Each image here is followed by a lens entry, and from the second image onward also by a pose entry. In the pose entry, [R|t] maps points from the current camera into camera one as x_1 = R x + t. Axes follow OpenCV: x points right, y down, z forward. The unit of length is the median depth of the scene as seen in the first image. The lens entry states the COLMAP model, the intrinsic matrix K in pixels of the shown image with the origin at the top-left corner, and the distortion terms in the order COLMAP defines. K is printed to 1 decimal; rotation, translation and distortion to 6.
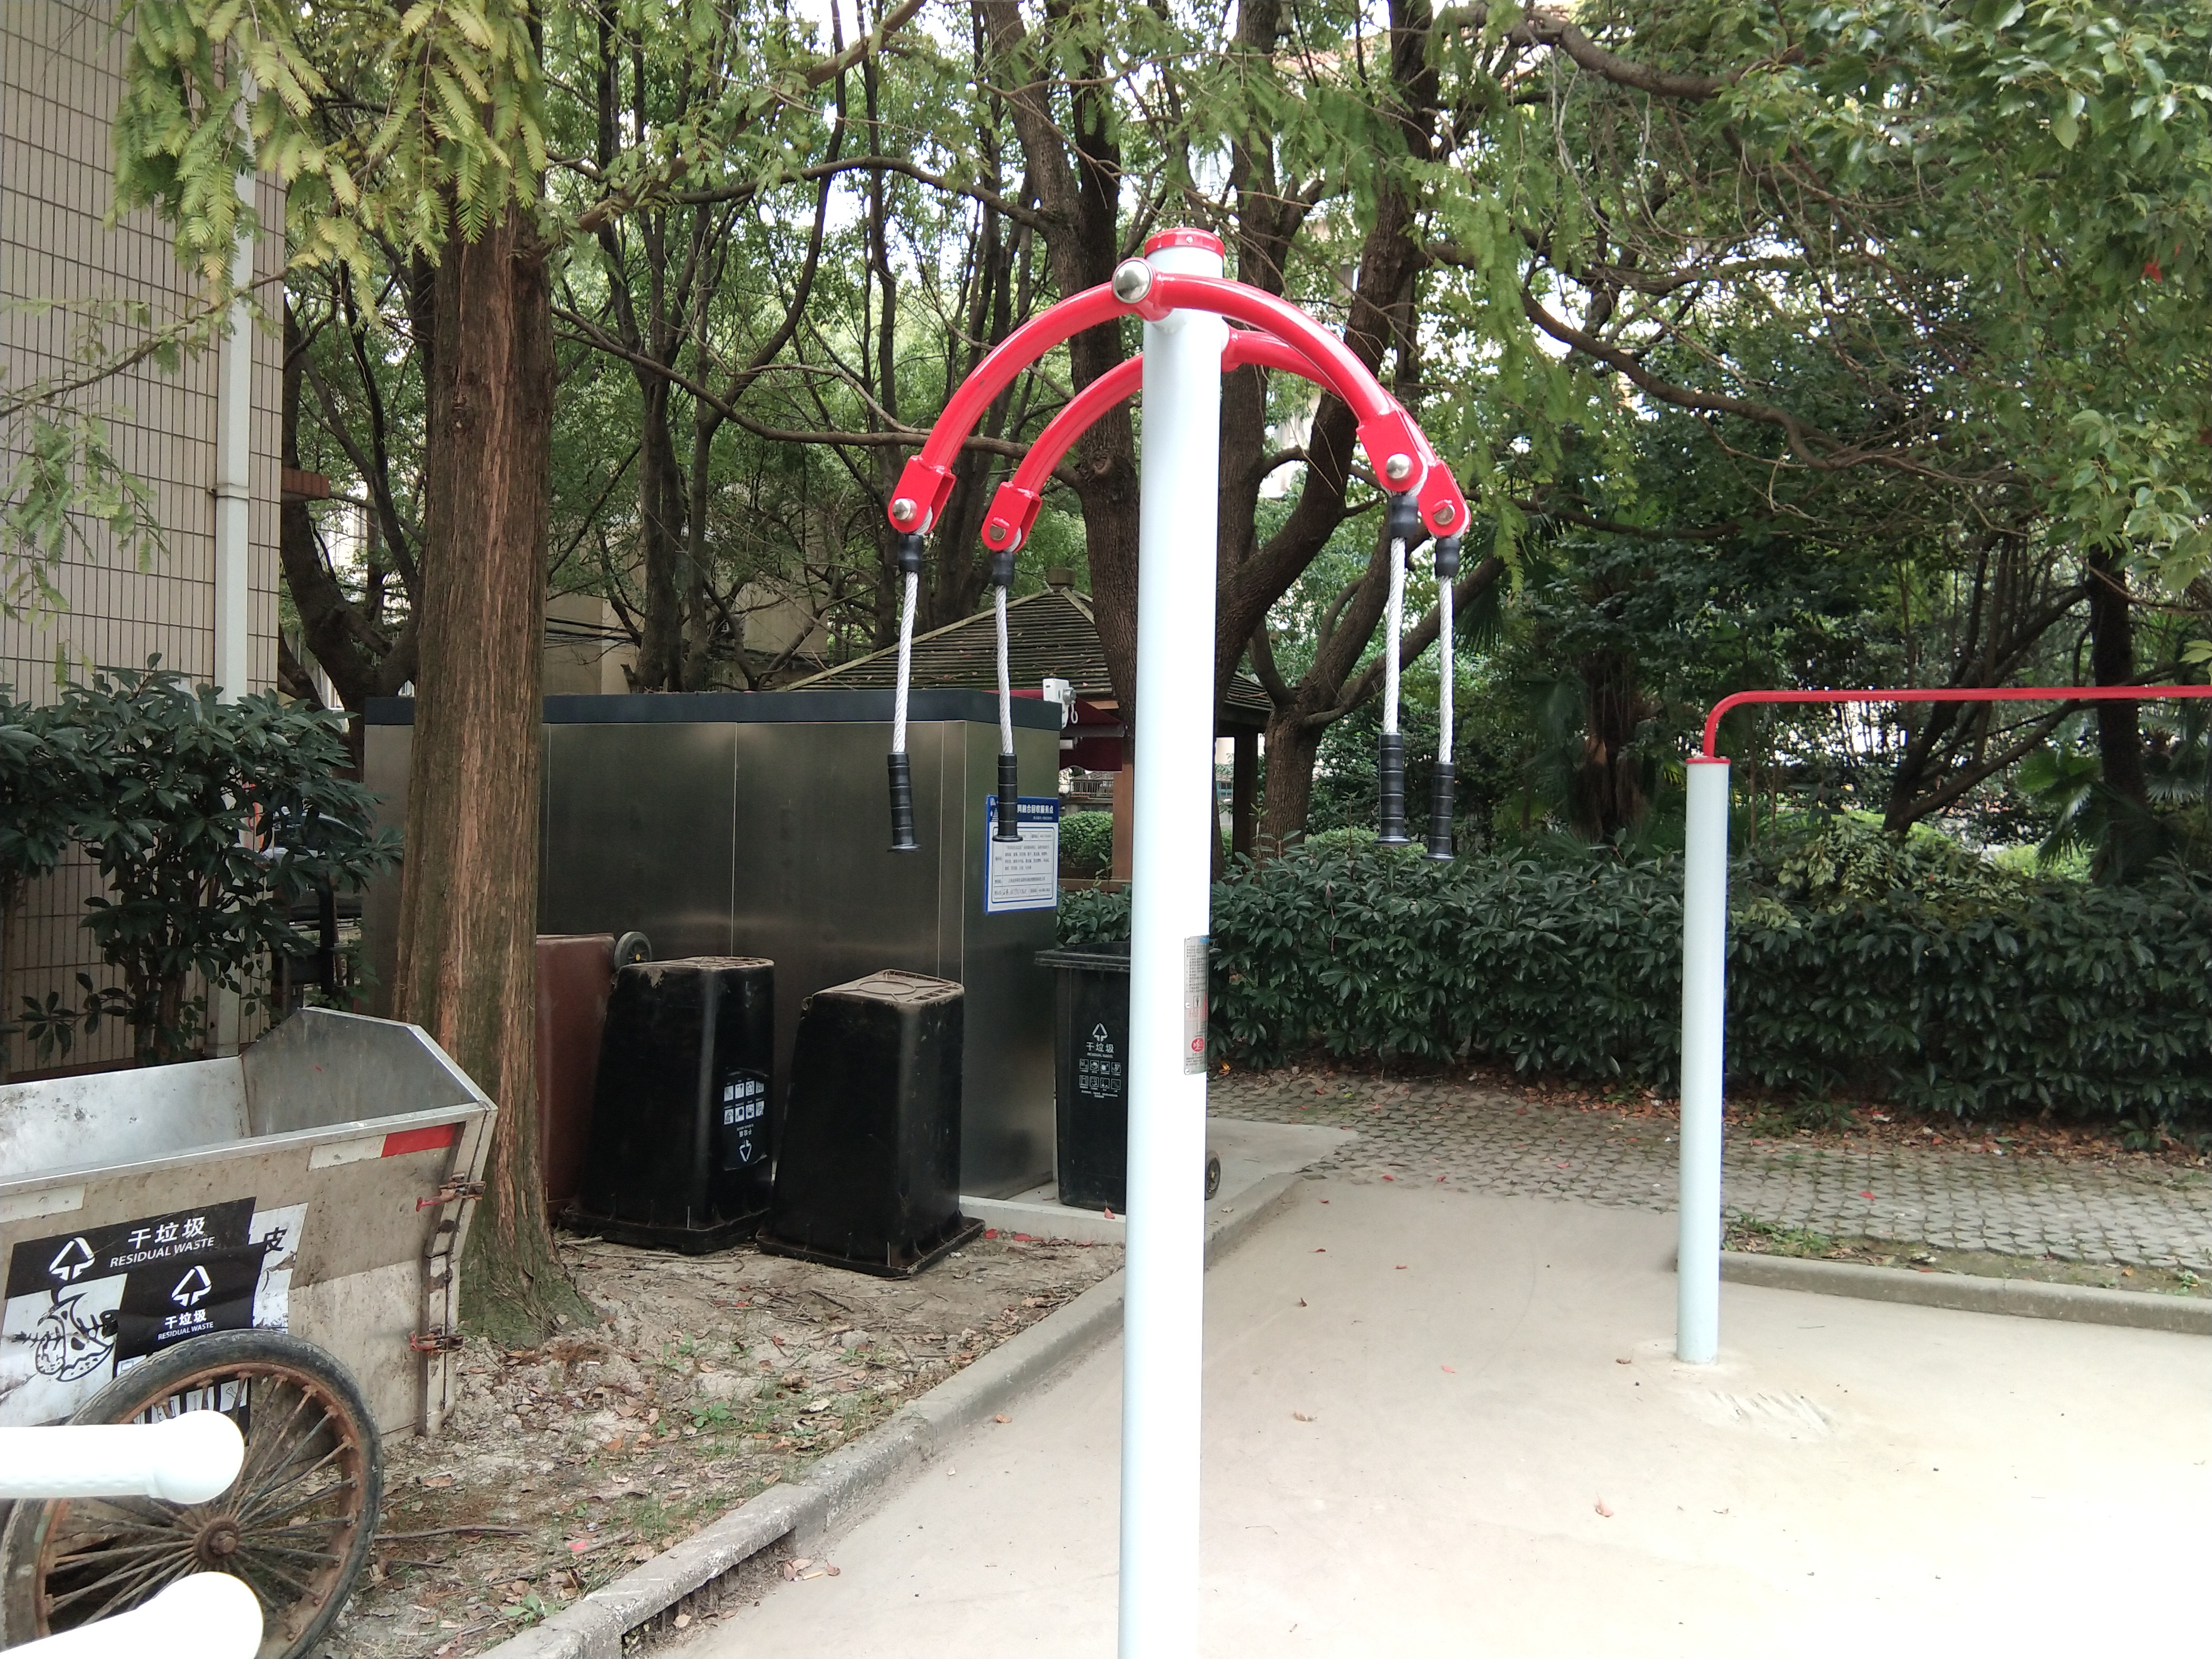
lens RADIAL K [[1755.6, 0, 1087.2], [0, 1755.6, 810.5], [0, 0, 1]] dist [0.089672, -0.129640]
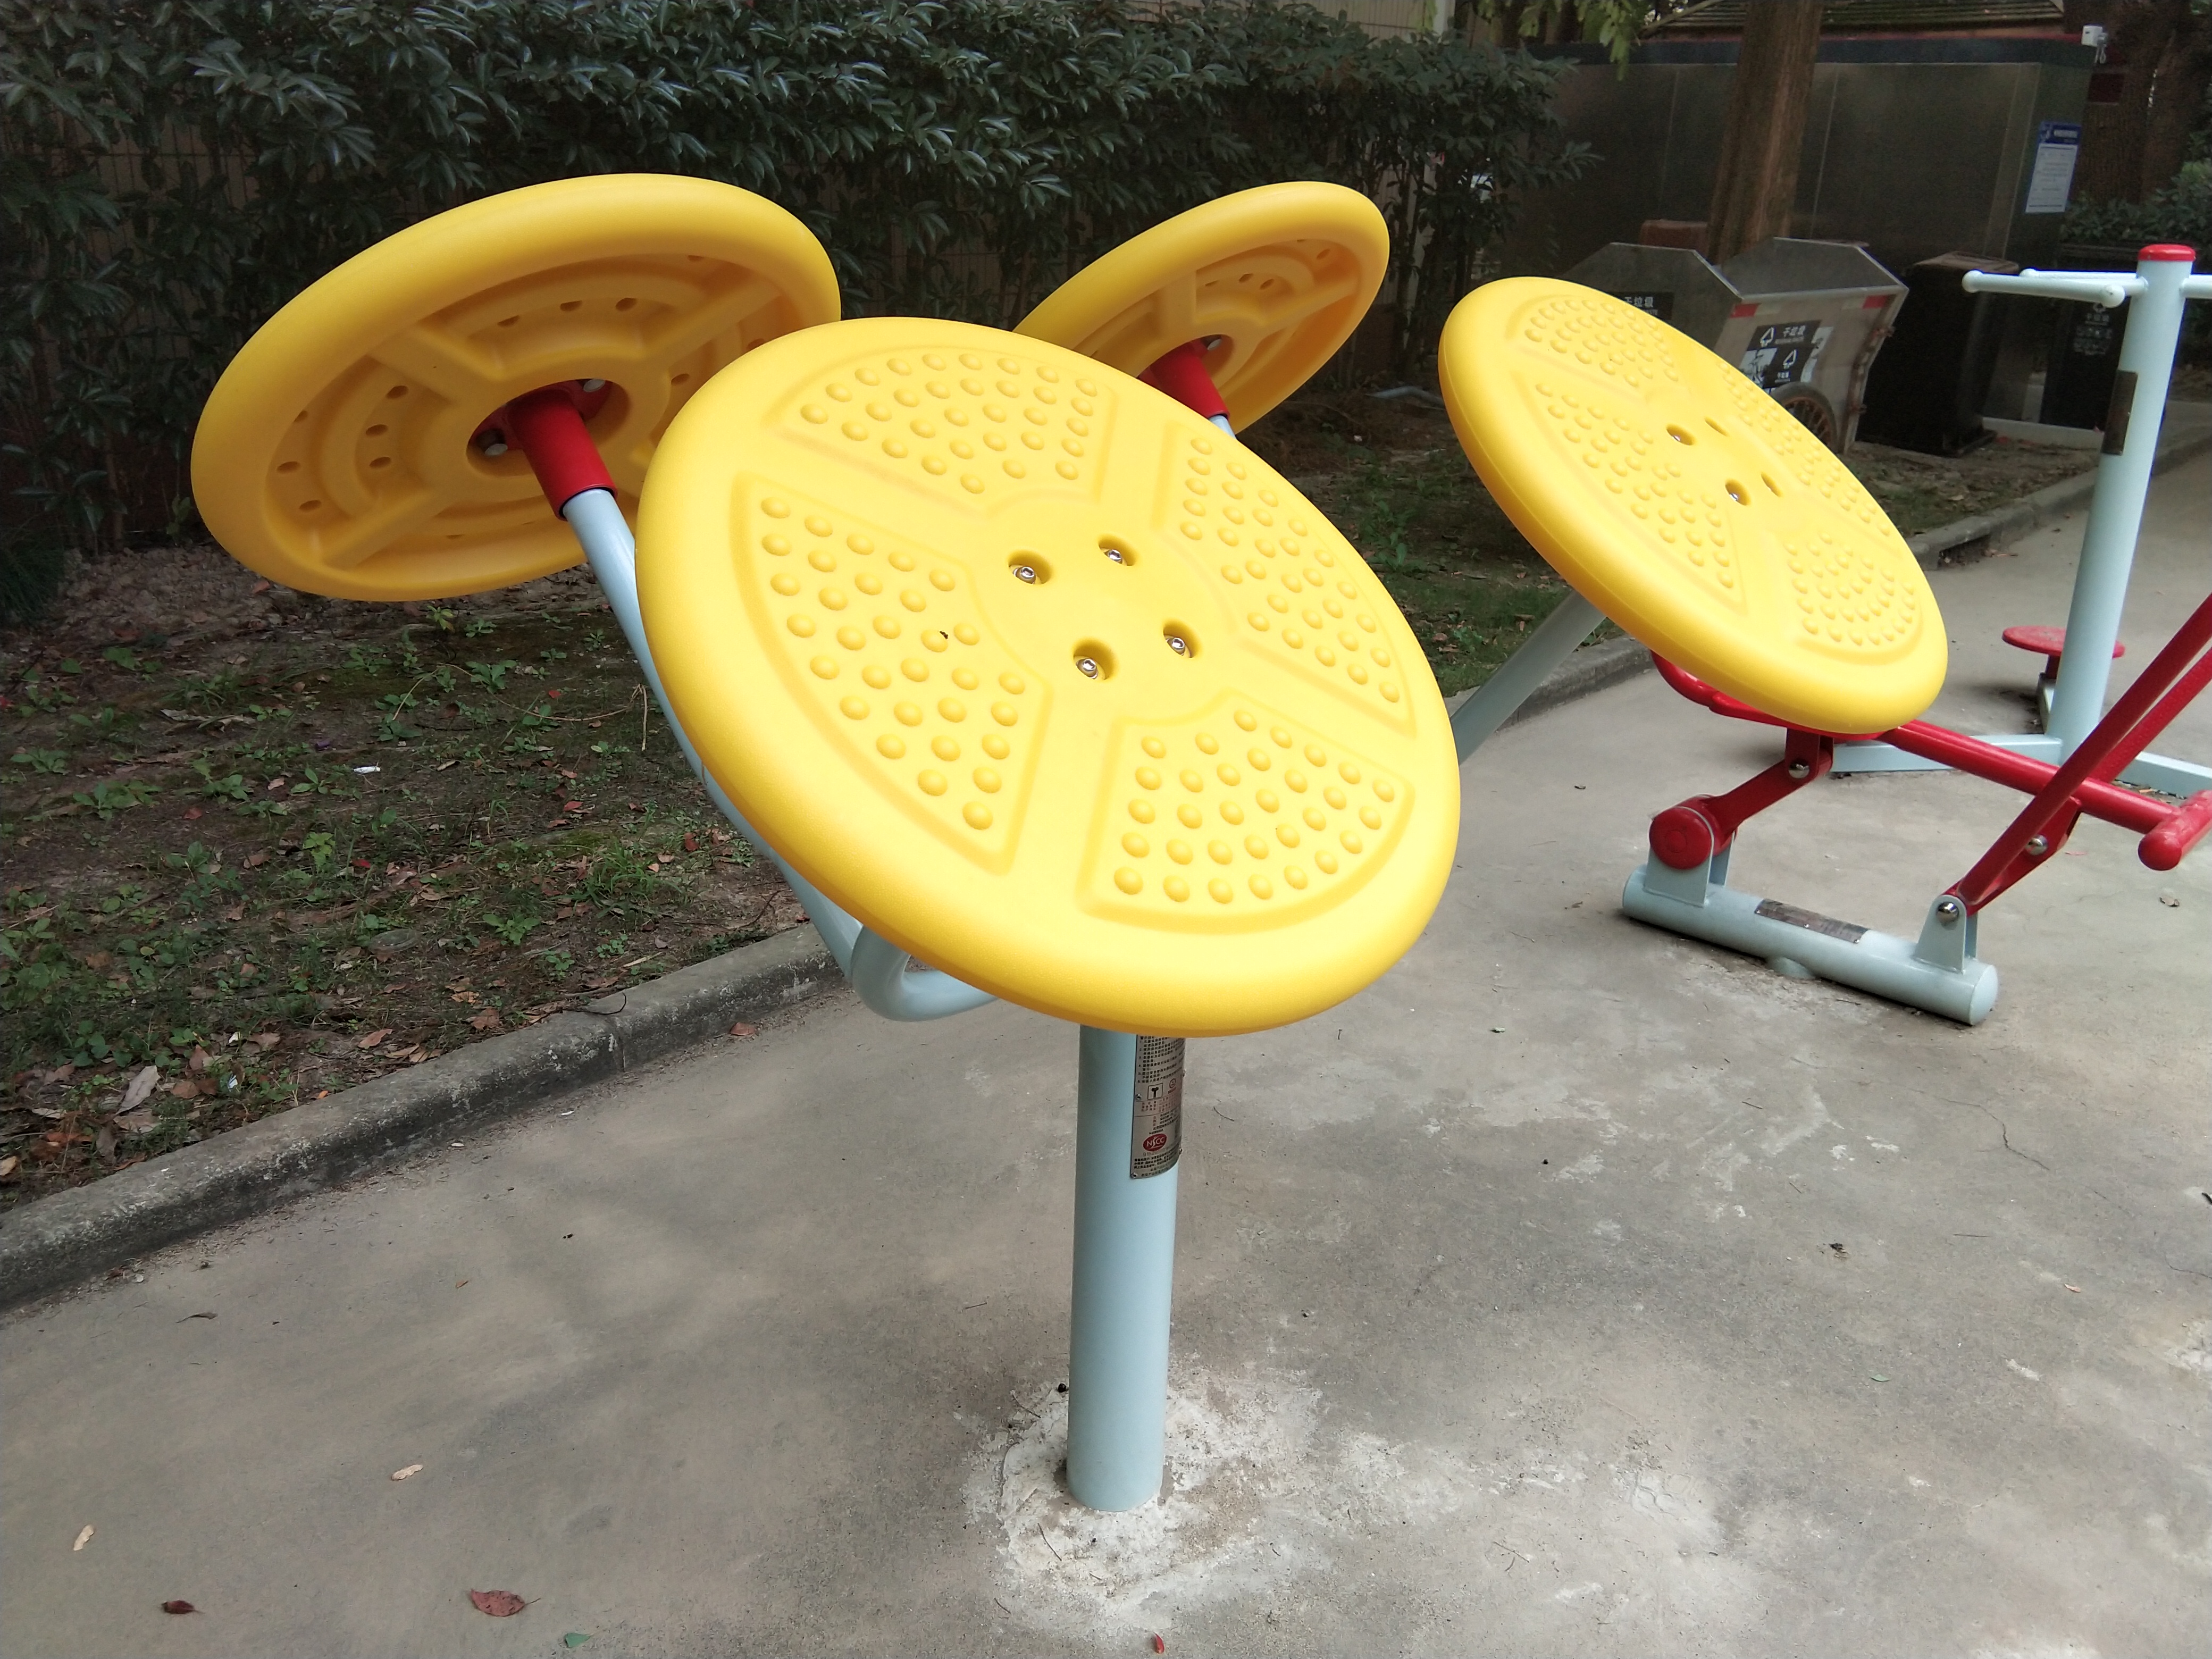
lens RADIAL K [[1755.6, 0, 1086.4], [0, 1755.6, 829.2], [0, 0, 1]] dist [0.089672, -0.129640]
pose [[0.941902, 0.128705, -0.310250, -0.253321], [-0.008146, 0.932155, 0.361968, 0.008763], [0.335788, -0.338411, 0.879047, -0.633379]]
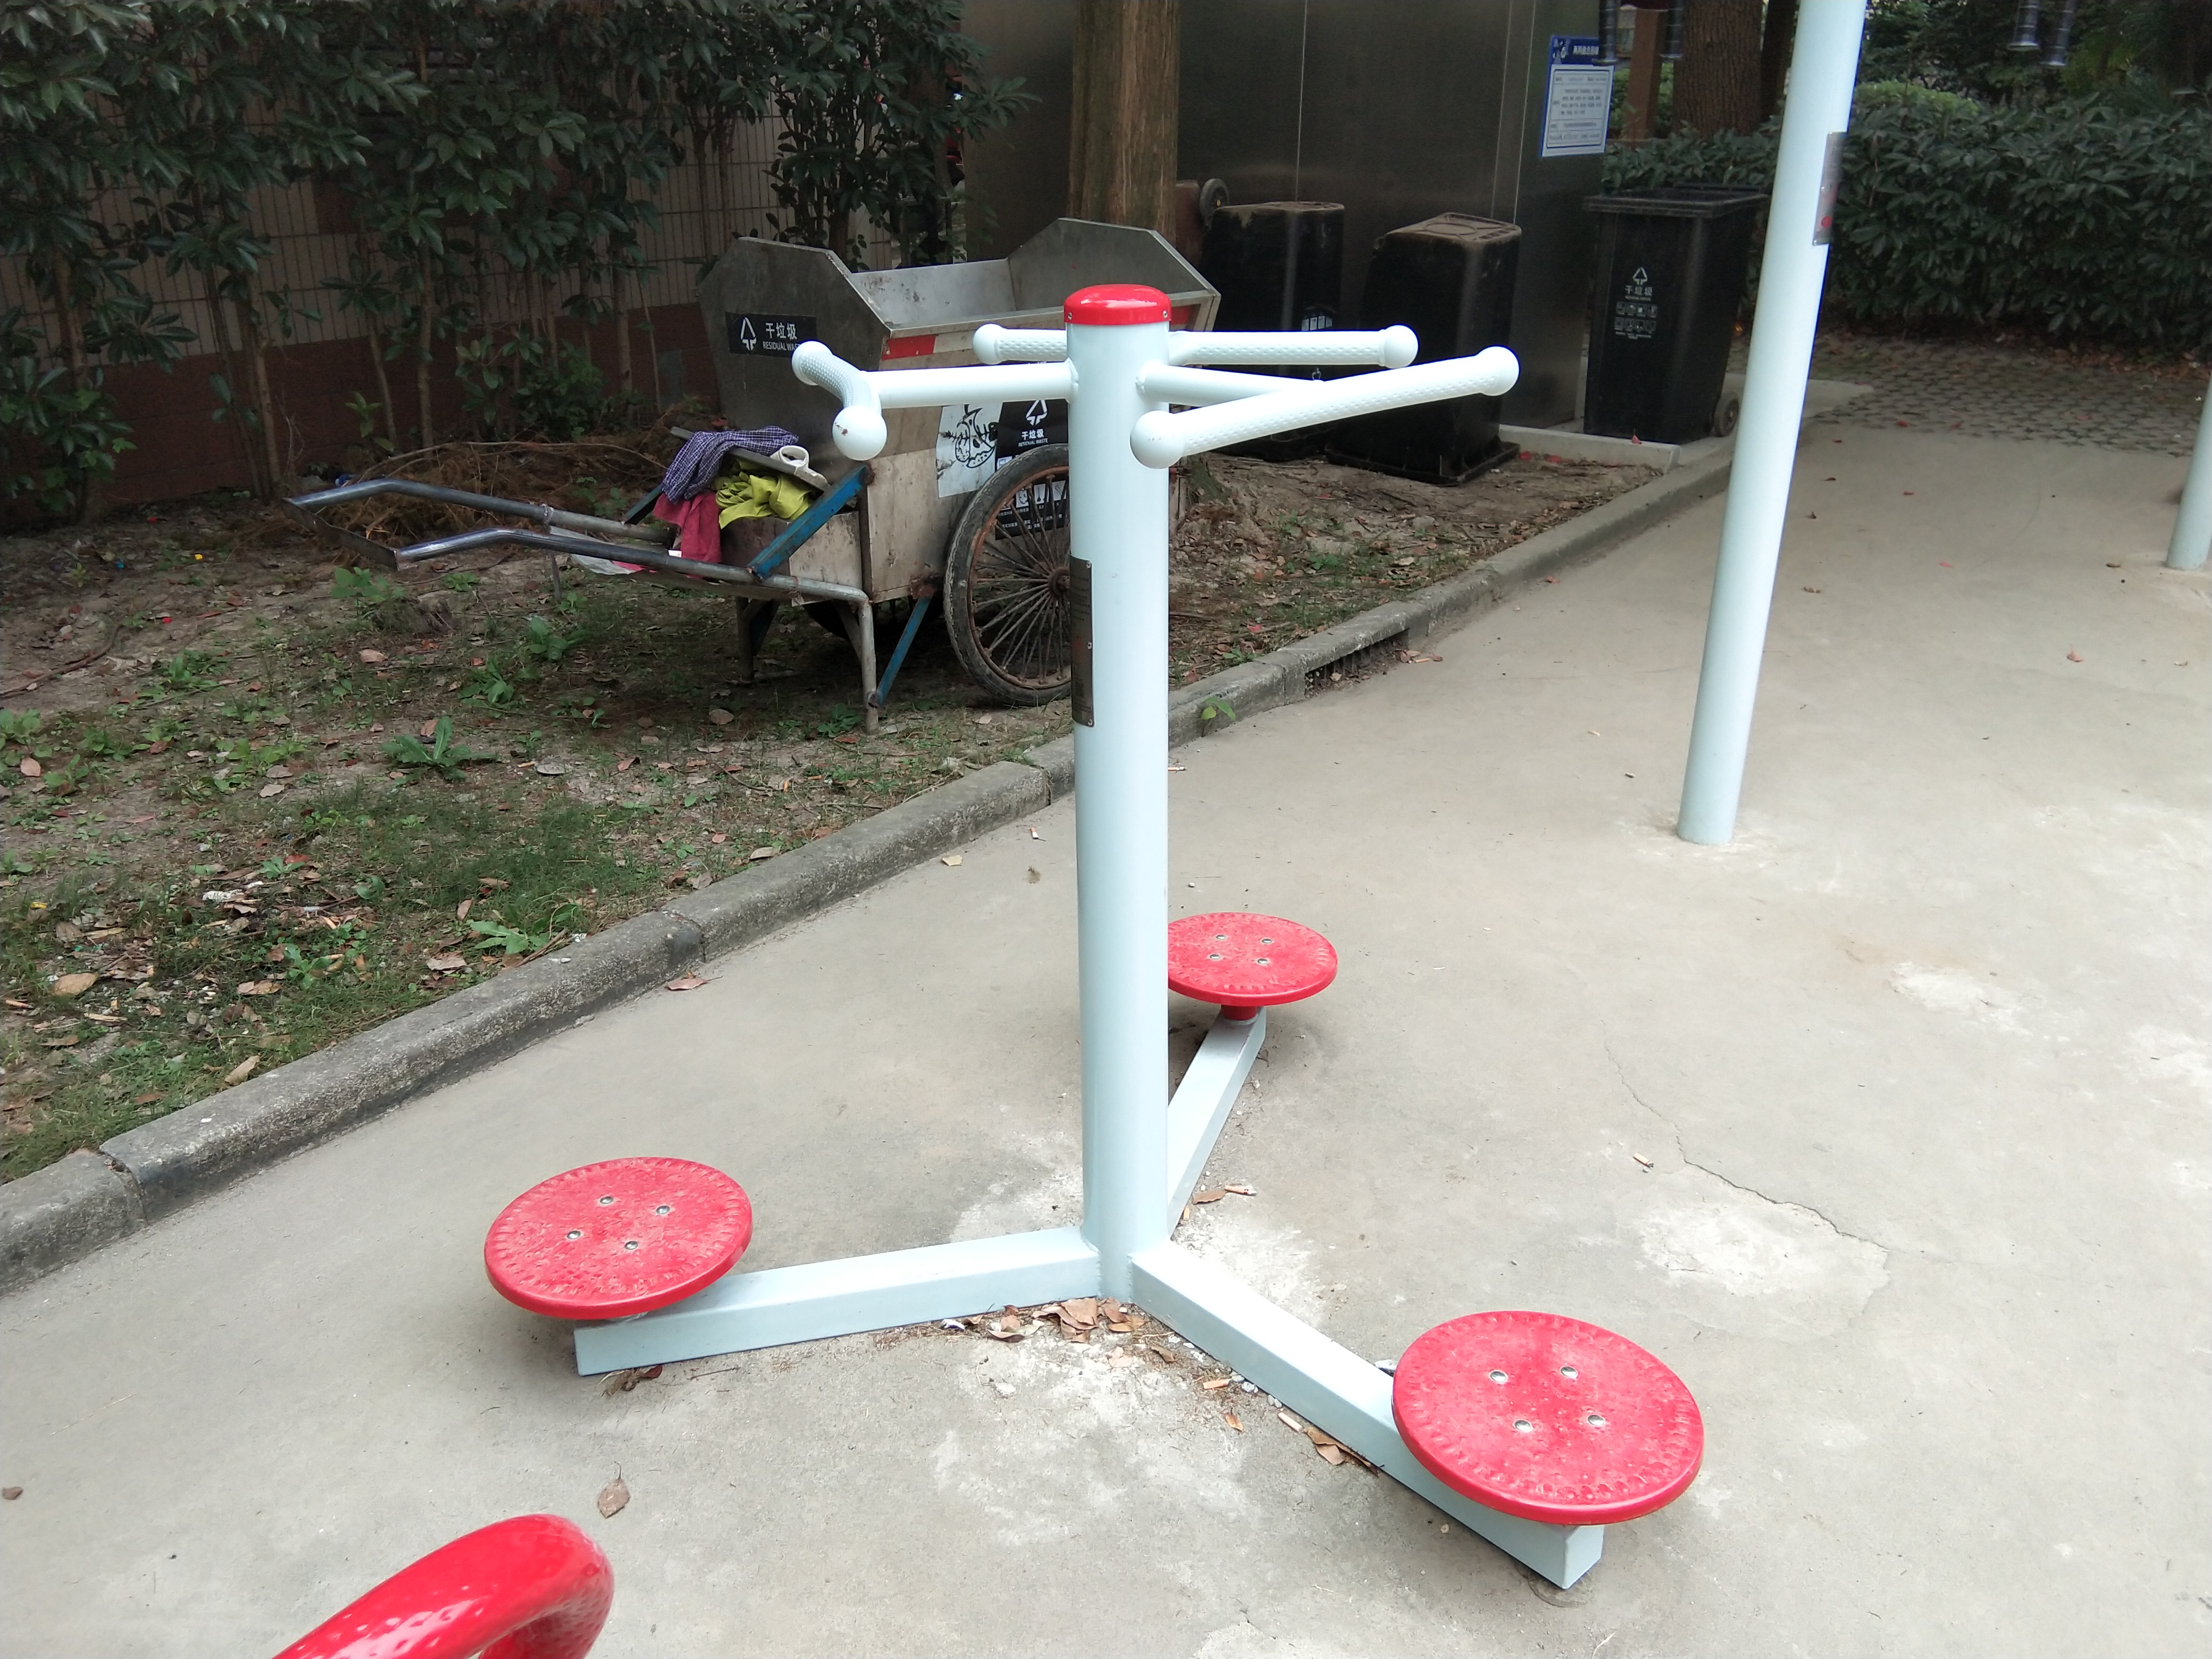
lens RADIAL K [[1755.6, 0, 1086.9], [0, 1755.6, 824.8], [0, 0, 1]] dist [0.089672, -0.129640]
pose [[0.971633, 0.080021, -0.222543, -0.052381], [0.012754, 0.921916, 0.387181, 0.009968], [0.236148, -0.379036, 0.894743, -0.181608]]
